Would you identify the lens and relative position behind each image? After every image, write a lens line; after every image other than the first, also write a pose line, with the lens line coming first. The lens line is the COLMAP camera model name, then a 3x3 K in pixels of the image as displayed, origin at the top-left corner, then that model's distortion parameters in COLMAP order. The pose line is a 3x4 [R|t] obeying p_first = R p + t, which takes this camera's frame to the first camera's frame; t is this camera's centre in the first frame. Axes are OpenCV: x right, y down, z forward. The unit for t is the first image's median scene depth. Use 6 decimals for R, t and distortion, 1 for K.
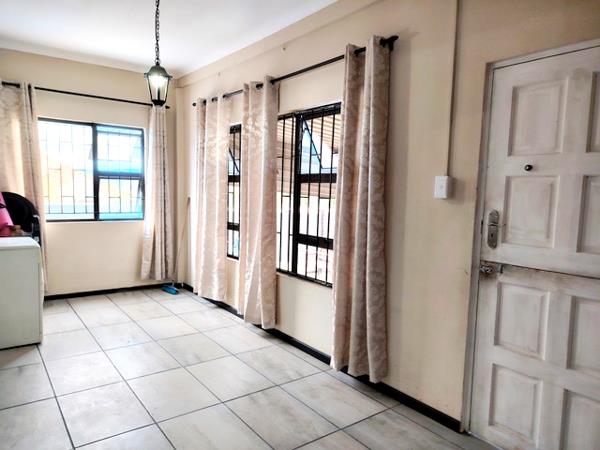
lens RADIAL K [[419.6, 0, 298.4], [0, 419.6, 225.8], [0, 0, 1]] dist [0.027586, -0.003611]
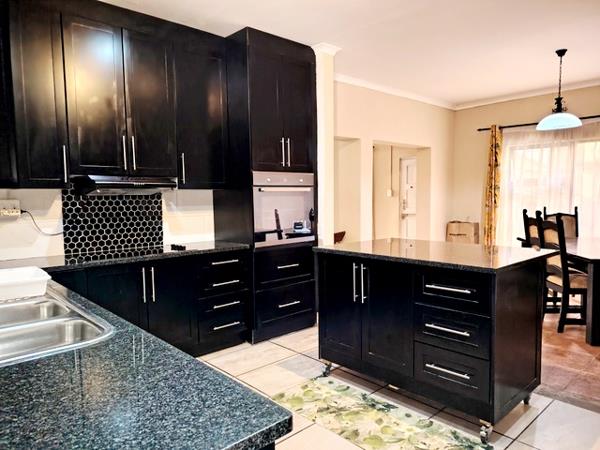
lens RADIAL K [[419.6, 0, 301.2], [0, 419.6, 224.6], [0, 0, 1]] dist [0.027586, -0.003611]
pose [[0.989914, -0.046851, 0.133699, -0.894371], [0.048926, 0.998727, -0.012279, 0.182677], [-0.132953, 0.018697, 0.990946, -2.437492]]
